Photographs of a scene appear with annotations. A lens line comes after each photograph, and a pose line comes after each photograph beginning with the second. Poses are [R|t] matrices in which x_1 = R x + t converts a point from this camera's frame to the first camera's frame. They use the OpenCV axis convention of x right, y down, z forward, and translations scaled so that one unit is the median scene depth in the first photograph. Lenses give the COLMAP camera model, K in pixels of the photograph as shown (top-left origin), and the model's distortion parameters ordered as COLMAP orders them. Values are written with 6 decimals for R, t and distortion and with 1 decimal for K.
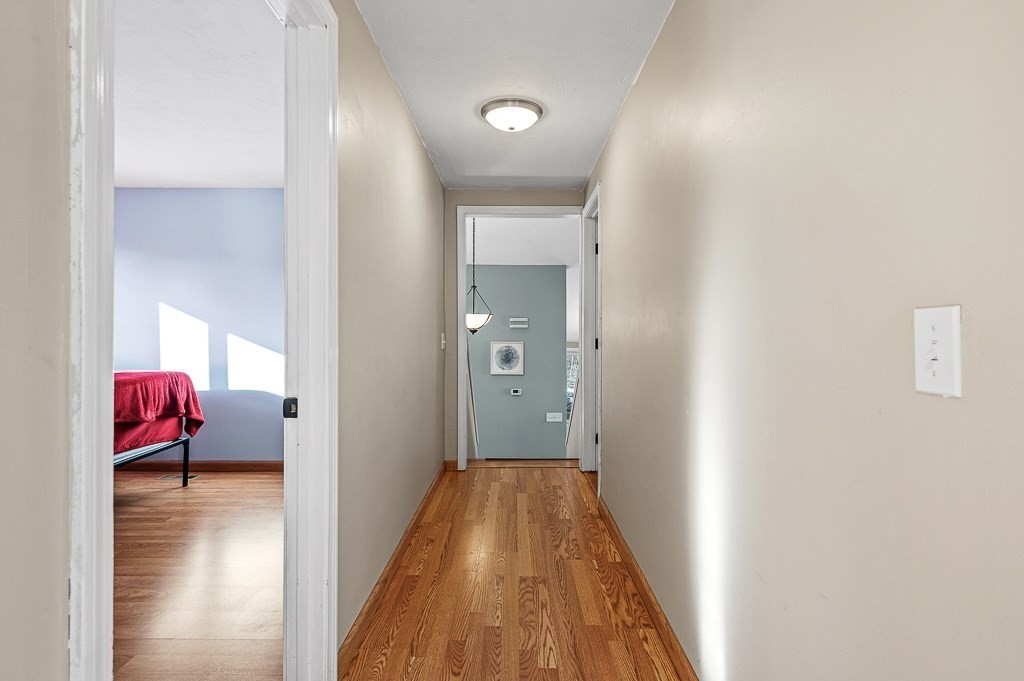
lens RADIAL K [[509.0, 0, 513.9], [0, 509.0, 328.2], [0, 0, 1]] dist [-0.002199, -0.000559]
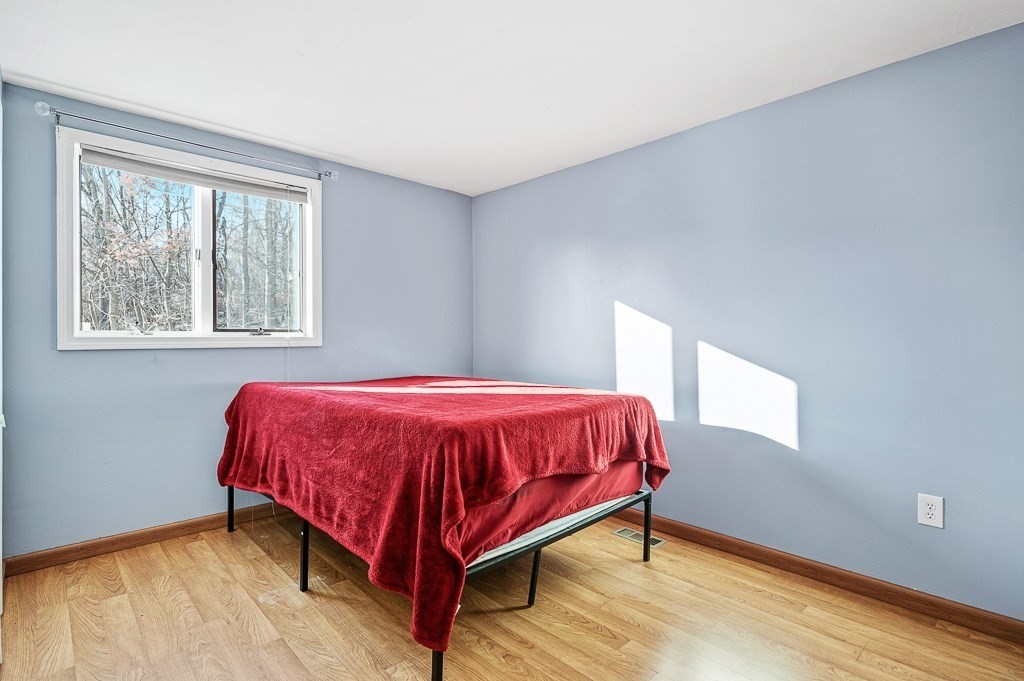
lens RADIAL K [[509.0, 0, 513.9], [0, 509.0, 328.2], [0, 0, 1]] dist [-0.002199, -0.000559]
pose [[0.680169, -0.011083, -0.732971, -0.265021], [0.007454, 0.999939, -0.008203, -0.004303], [0.733017, 0.000116, 0.680210, 0.405731]]
